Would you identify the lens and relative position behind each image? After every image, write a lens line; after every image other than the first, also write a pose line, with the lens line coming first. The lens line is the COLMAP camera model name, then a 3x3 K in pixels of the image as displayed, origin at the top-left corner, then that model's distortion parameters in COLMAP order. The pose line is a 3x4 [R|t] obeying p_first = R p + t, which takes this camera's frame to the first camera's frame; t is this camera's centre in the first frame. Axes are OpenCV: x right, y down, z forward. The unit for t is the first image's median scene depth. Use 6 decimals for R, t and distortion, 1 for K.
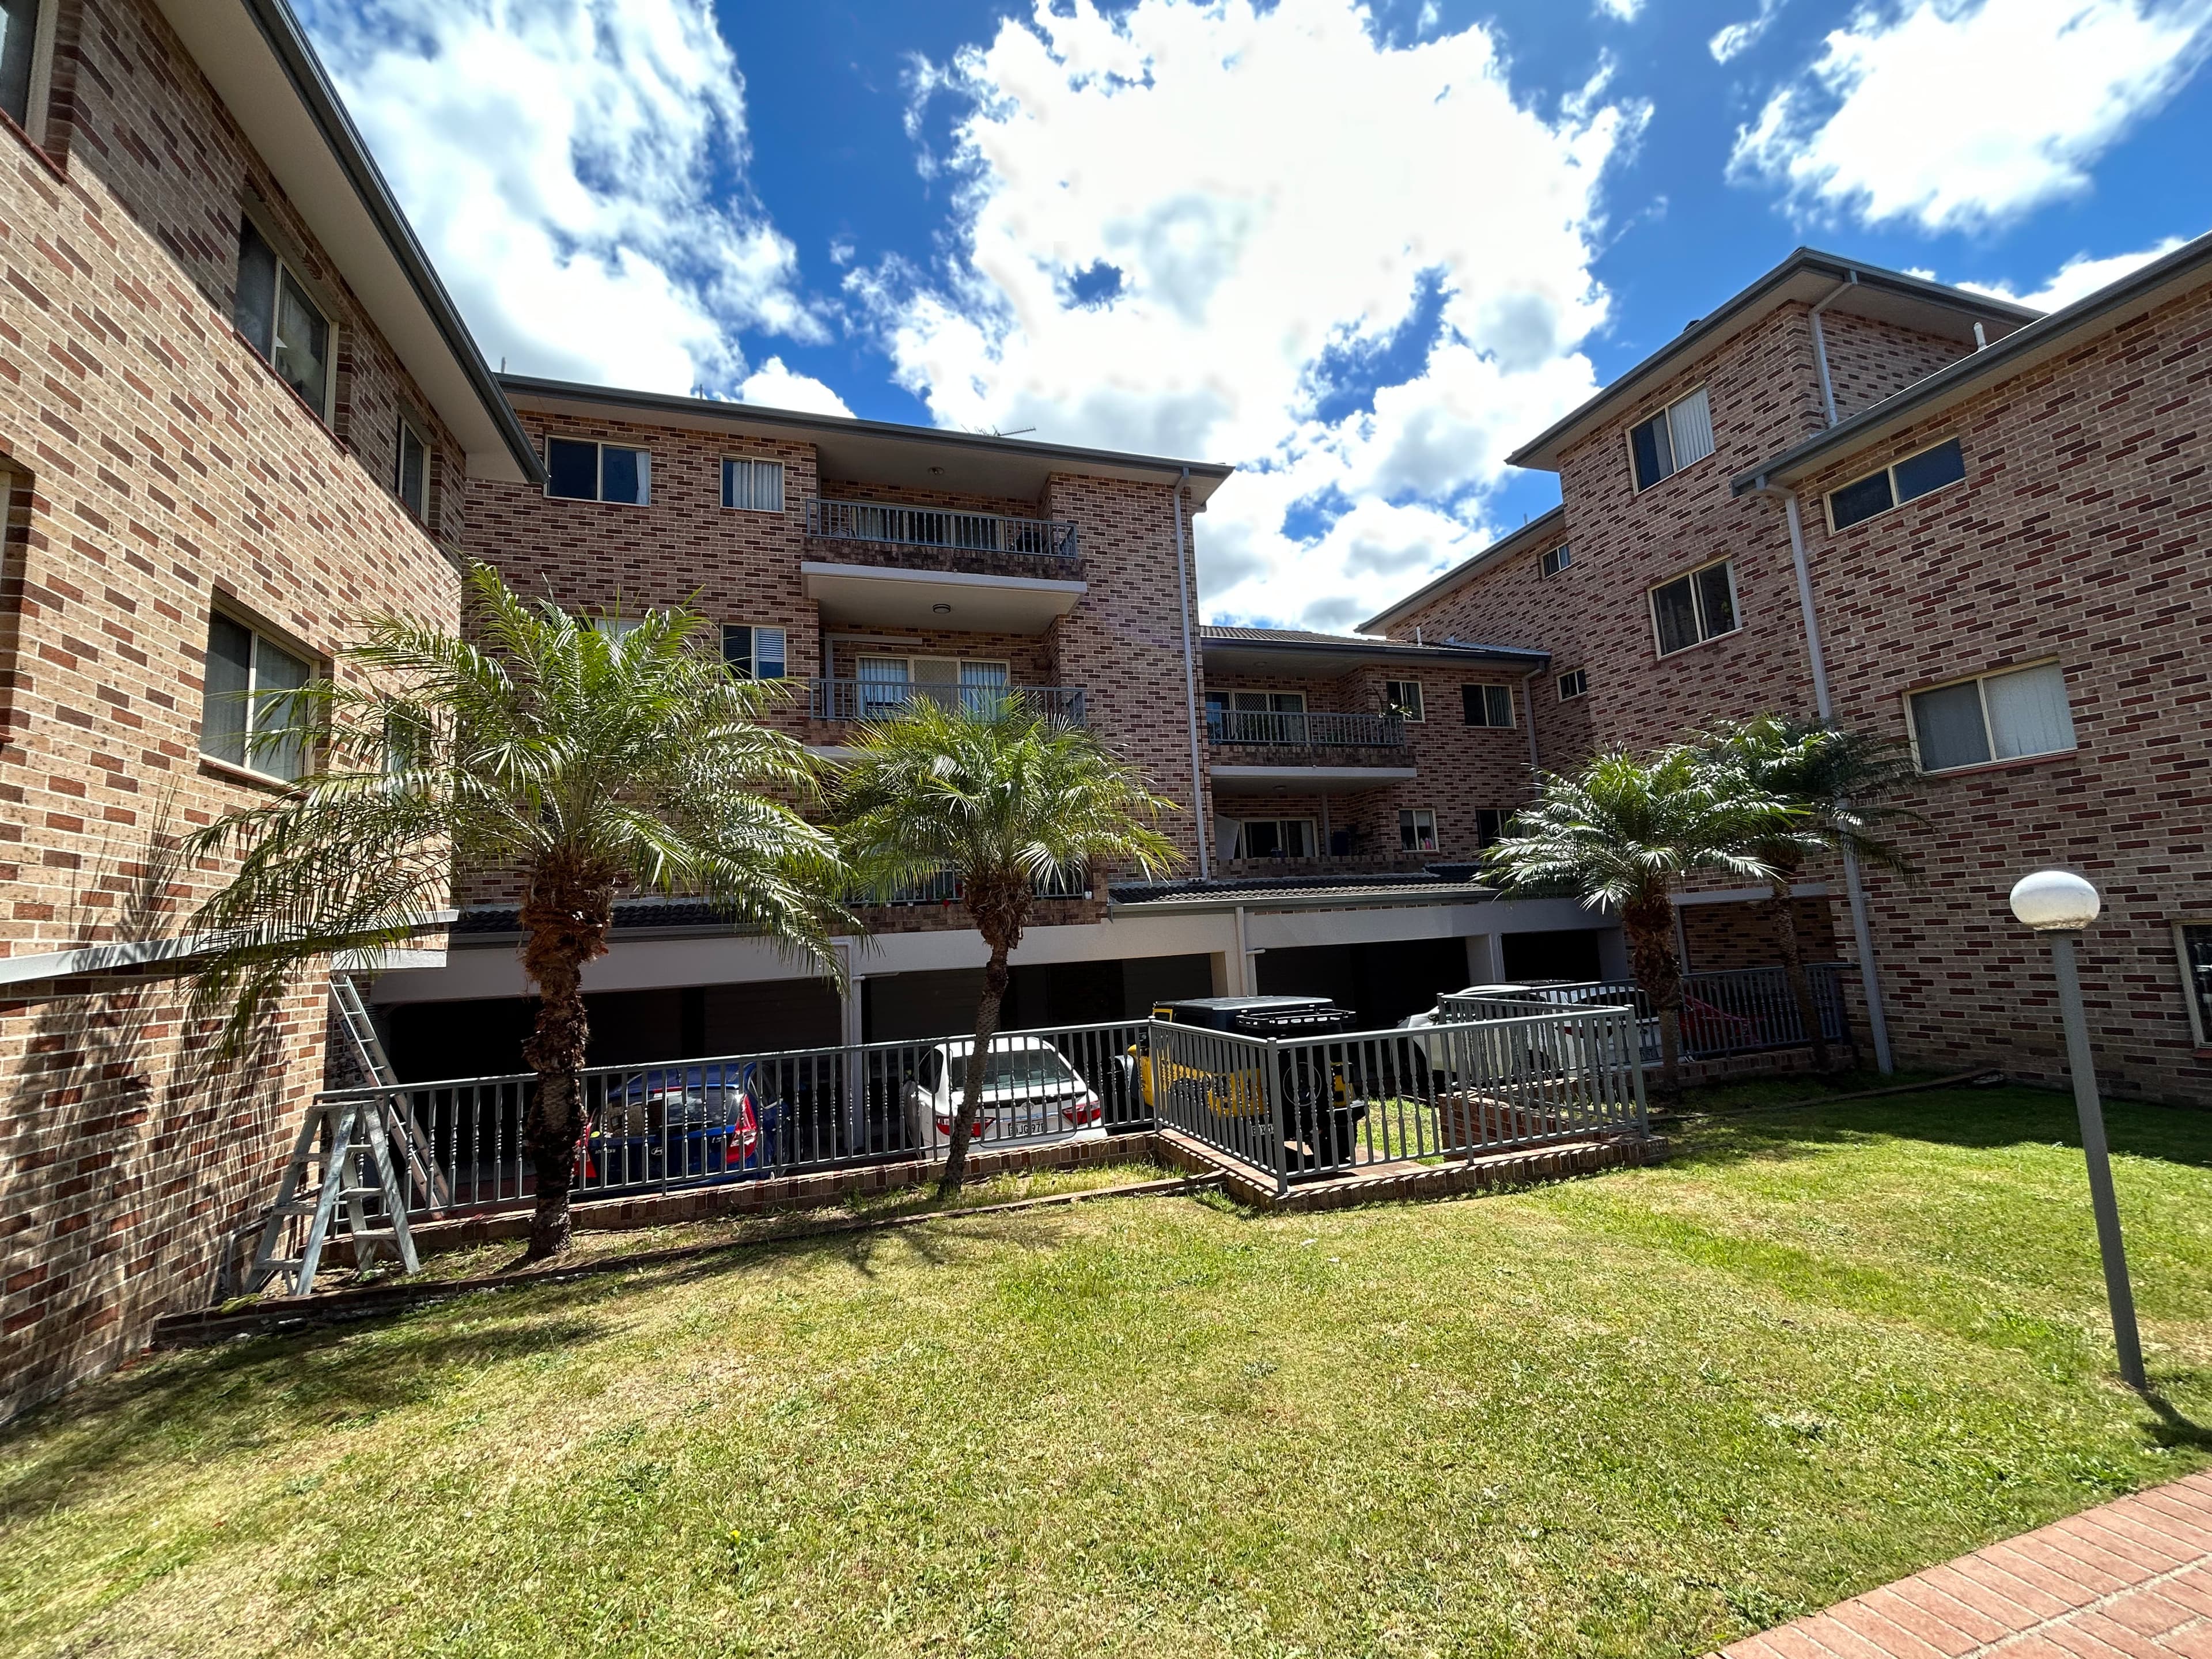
lens RADIAL K [[889.1, 0, 1101.3], [0, 889.1, 828.2], [0, 0, 1]] dist [-0.002064, 0.001712]
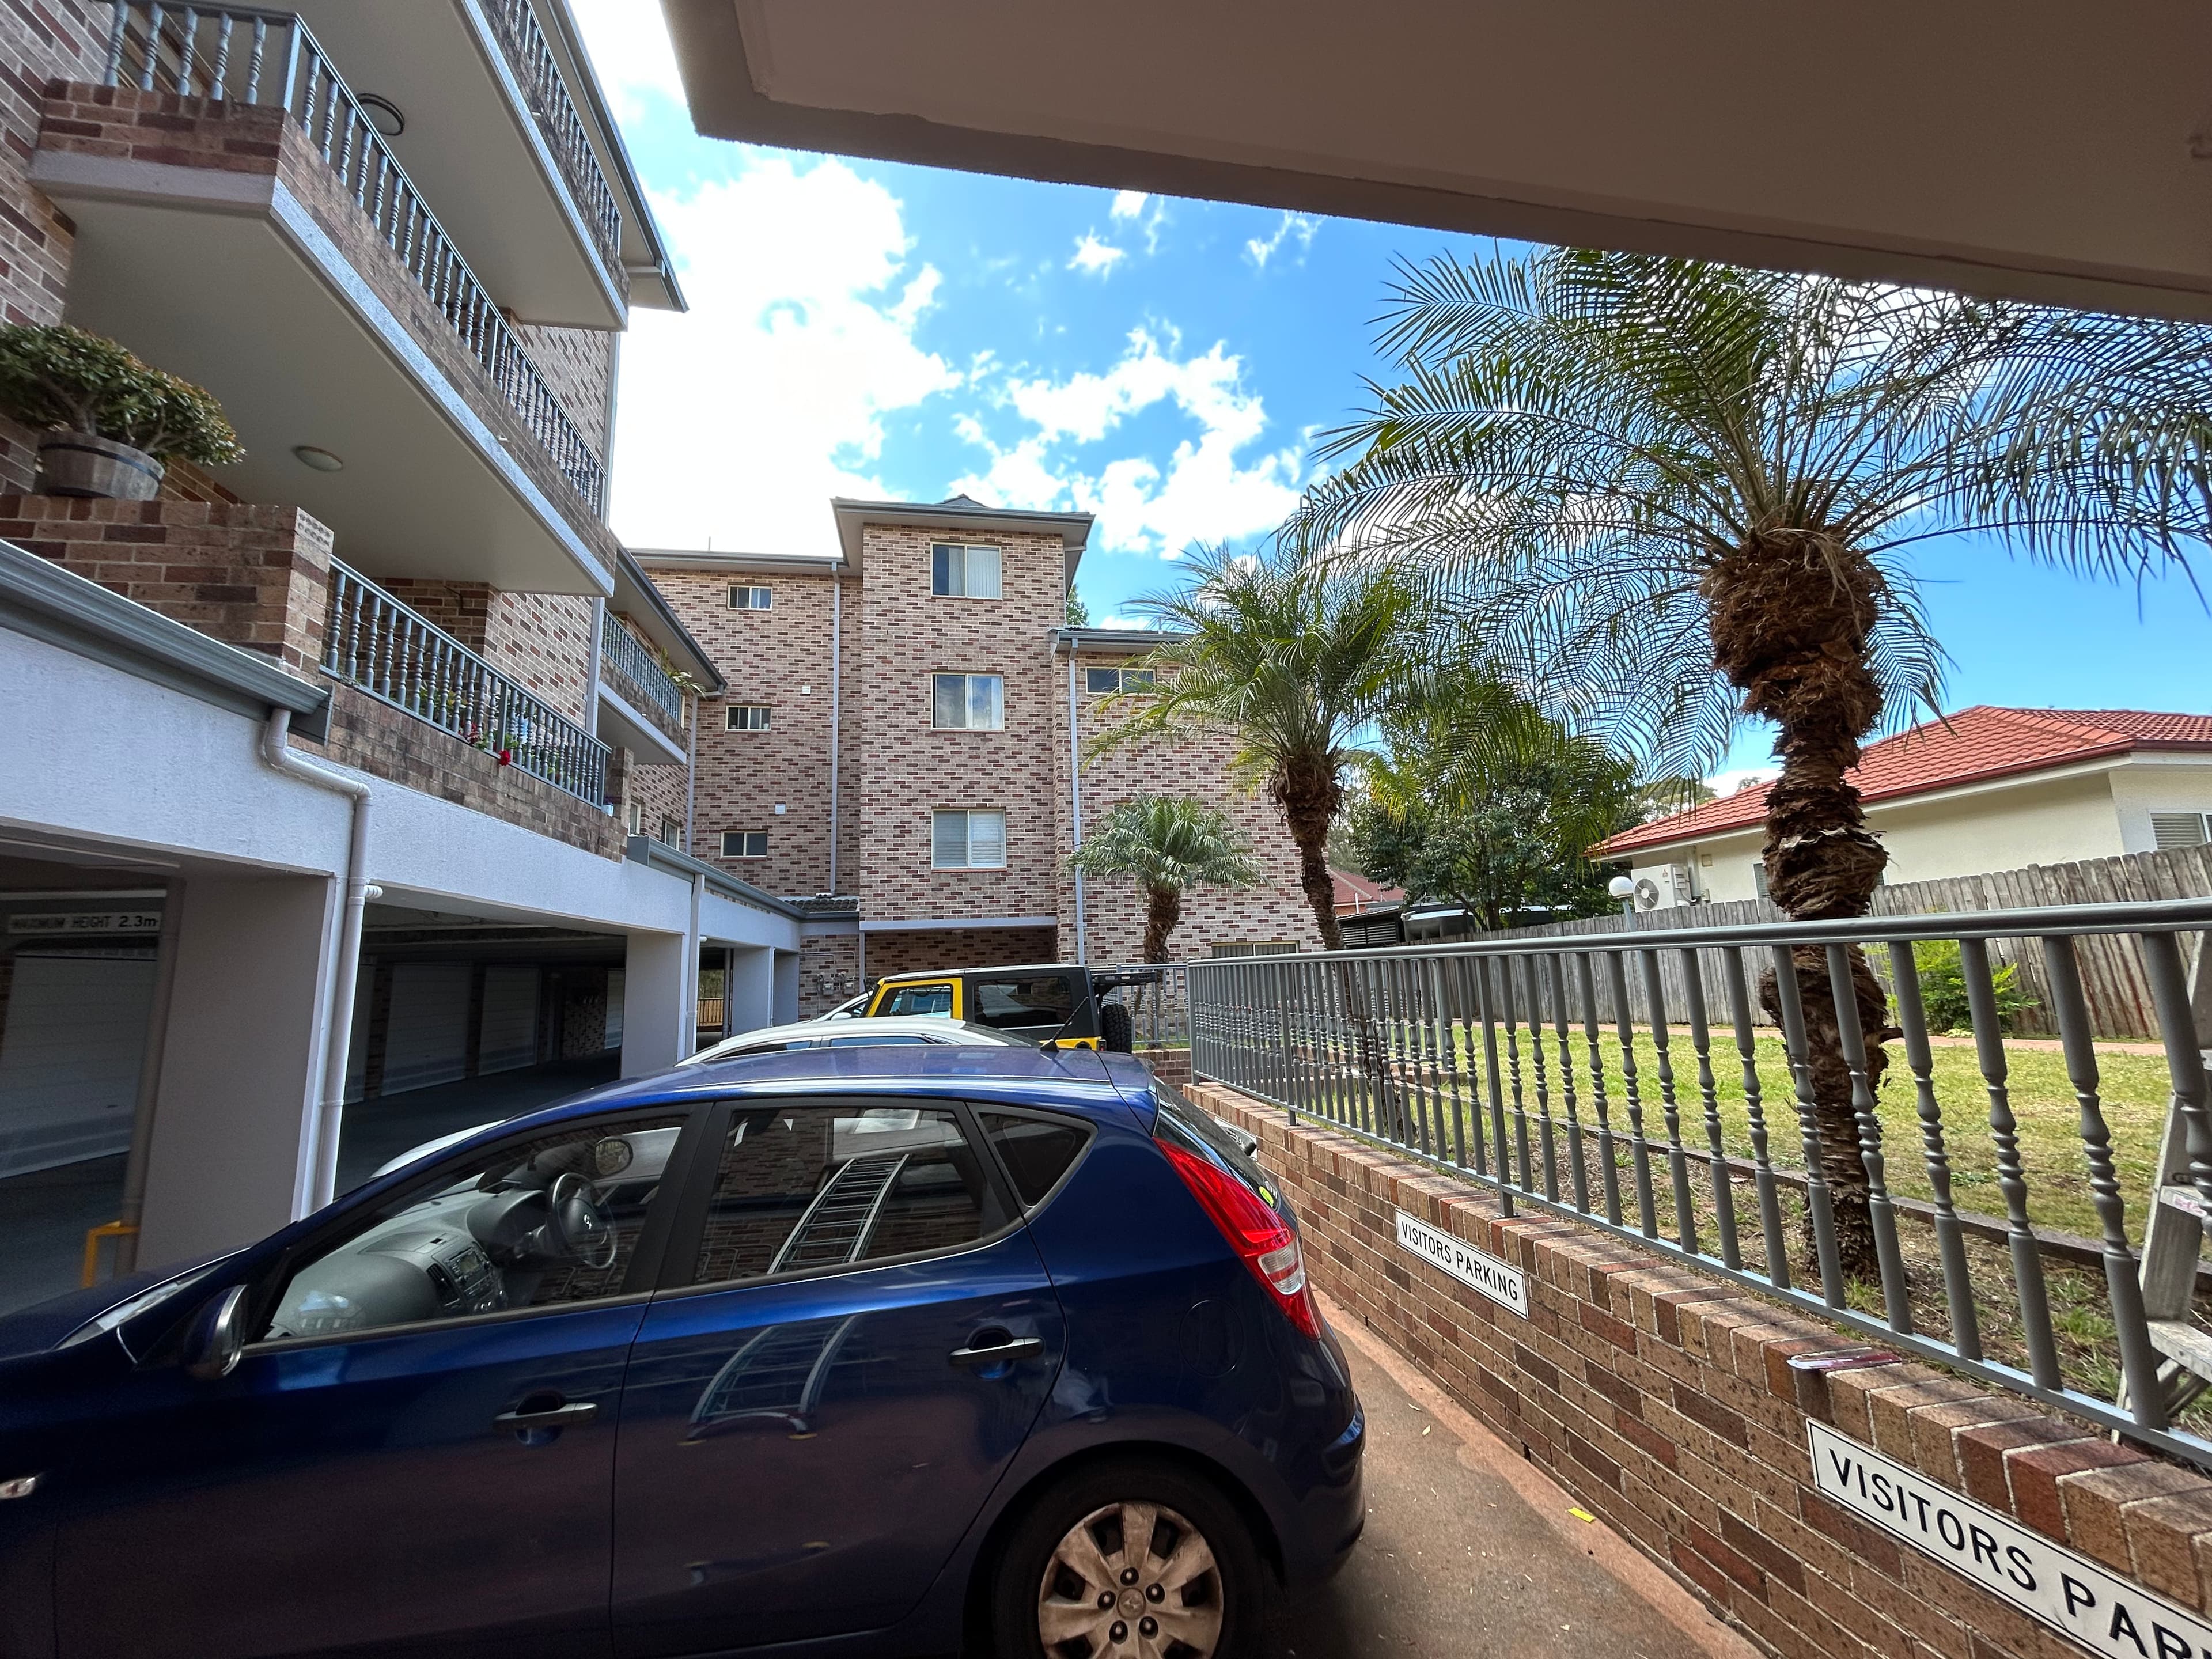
lens RADIAL K [[889.1, 0, 1101.3], [0, 889.1, 828.2], [0, 0, 1]] dist [-0.002064, 0.001712]
pose [[0.136862, 0.203108, 0.969544, -0.840379], [-0.099484, 0.976624, -0.190547, 0.256764], [-0.985582, -0.070376, 0.153869, 0.943643]]
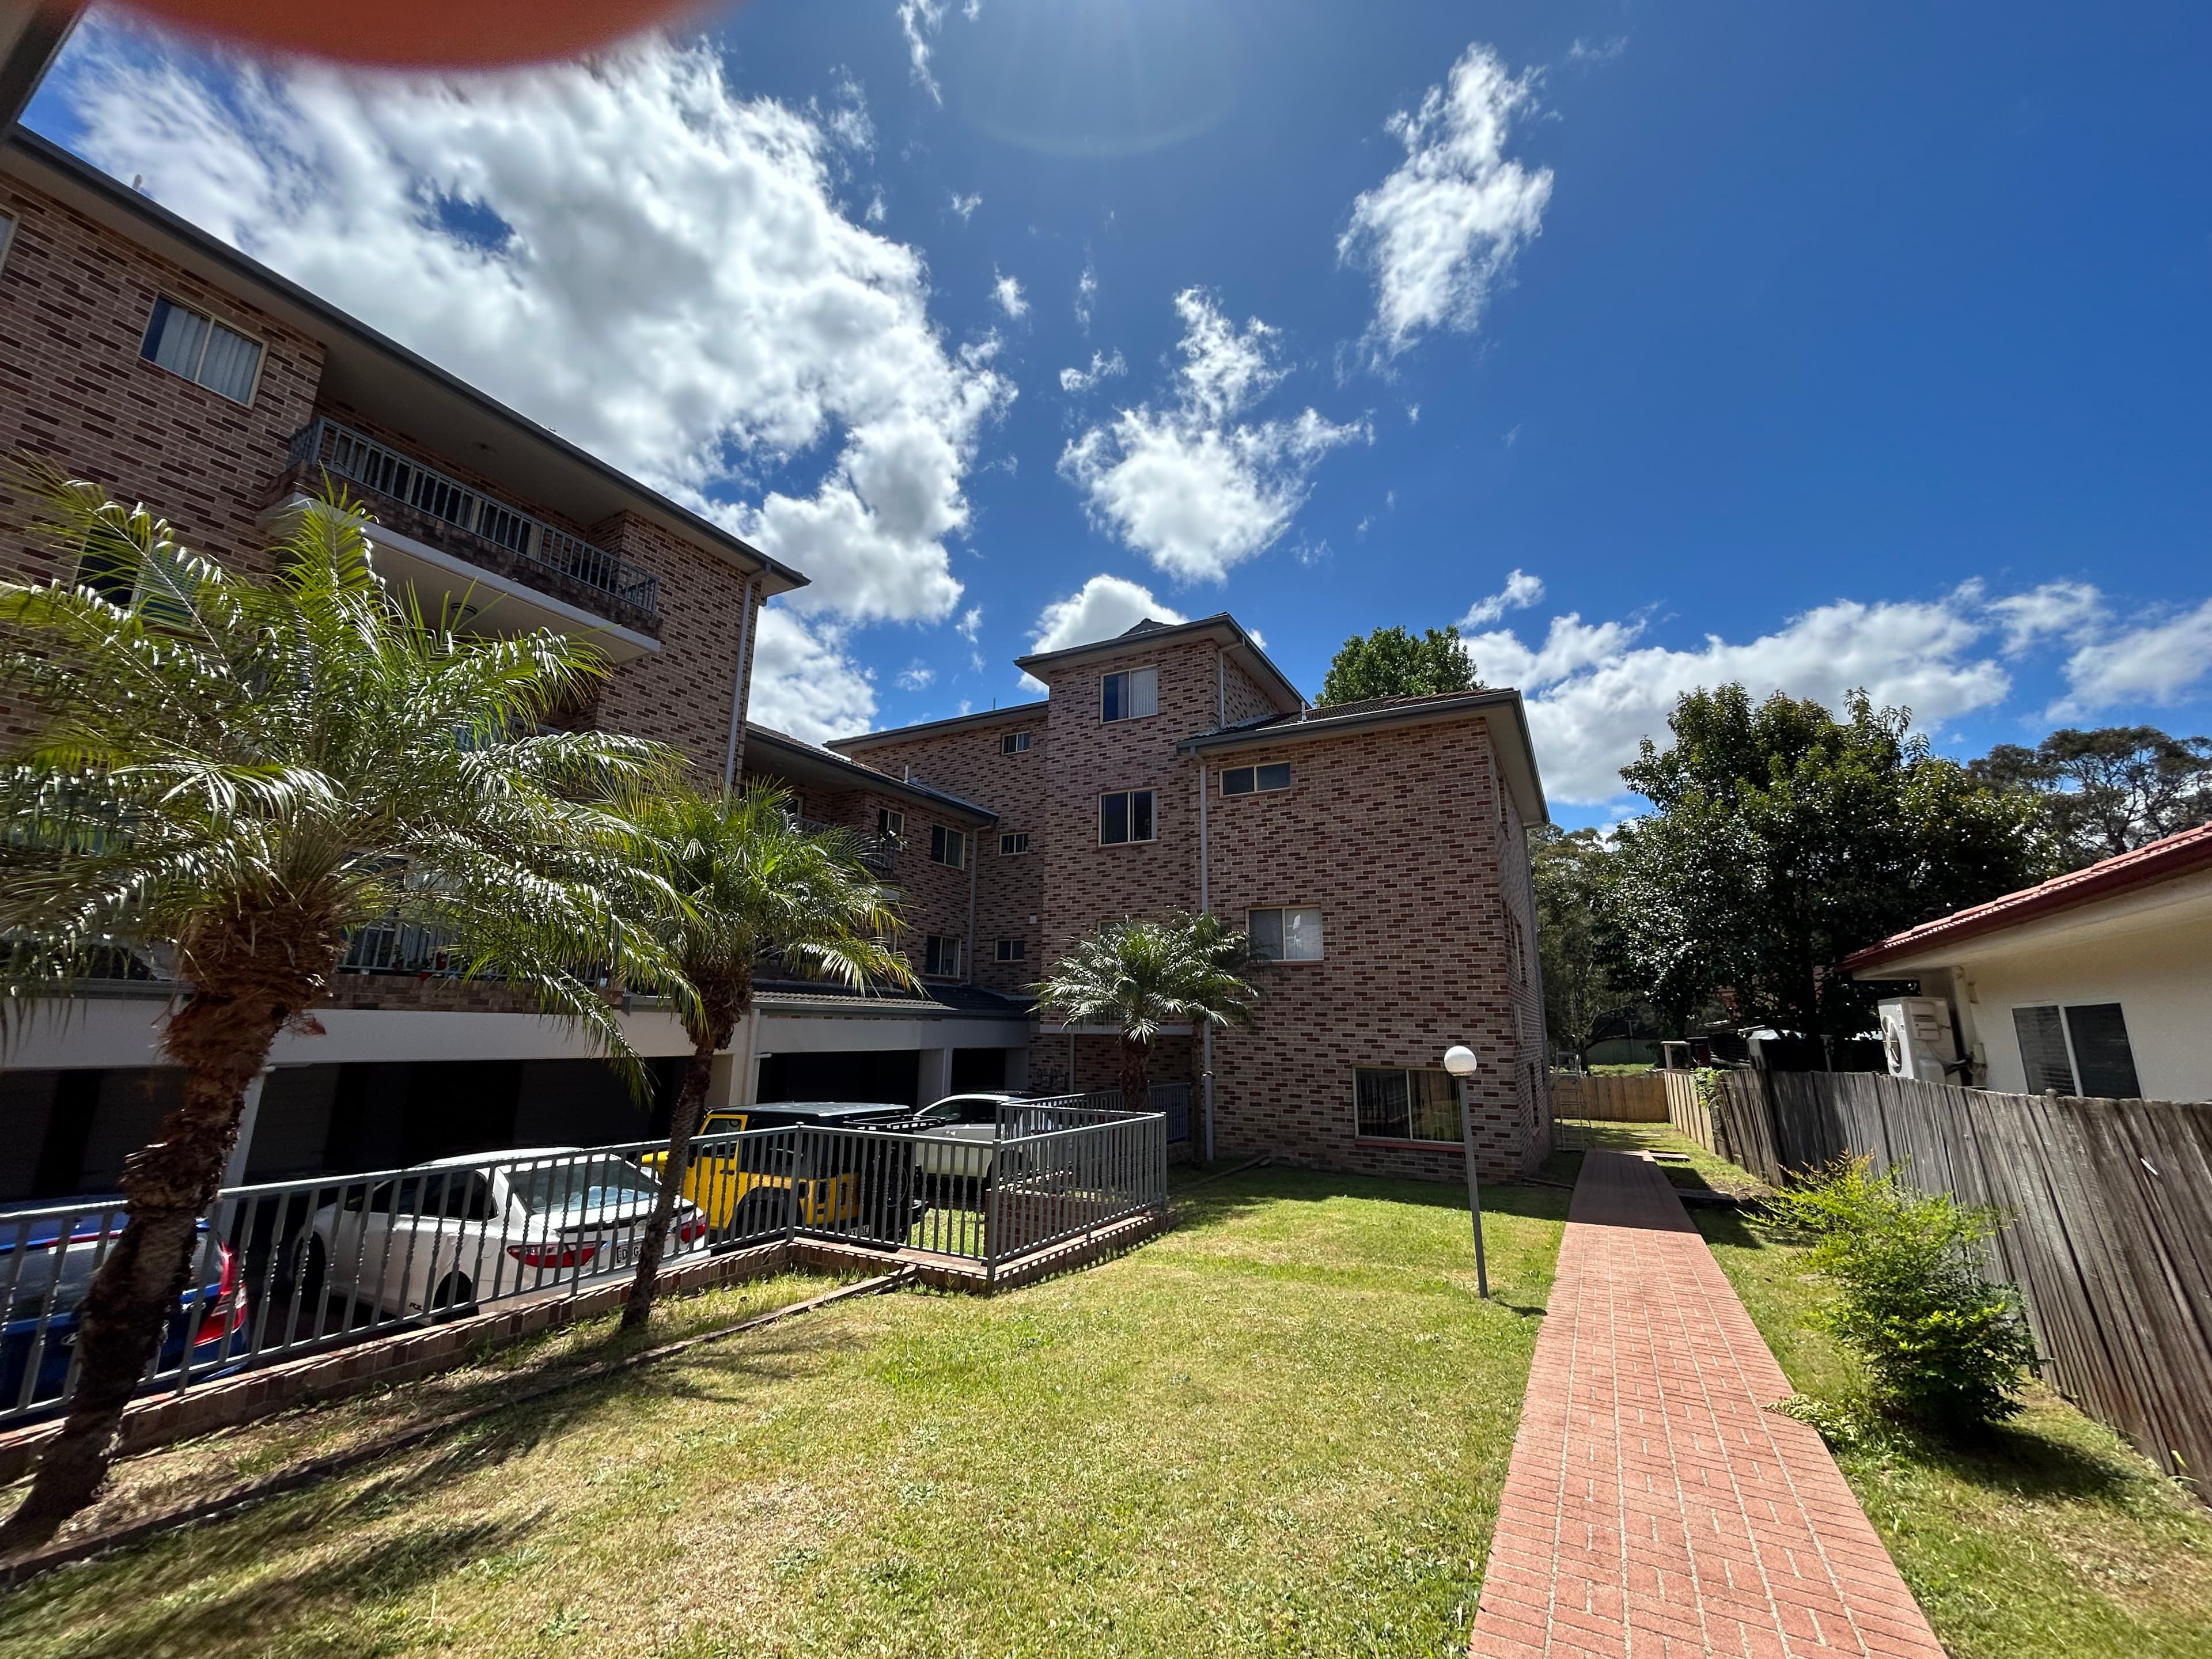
lens RADIAL K [[889.1, 0, 1101.3], [0, 889.1, 828.2], [0, 0, 1]] dist [-0.002064, 0.001712]
pose [[0.726605, 0.213285, 0.653112, -0.416906], [-0.138737, 0.976561, -0.164565, 0.004354], [-0.672902, 0.028963, 0.739164, 0.010834]]
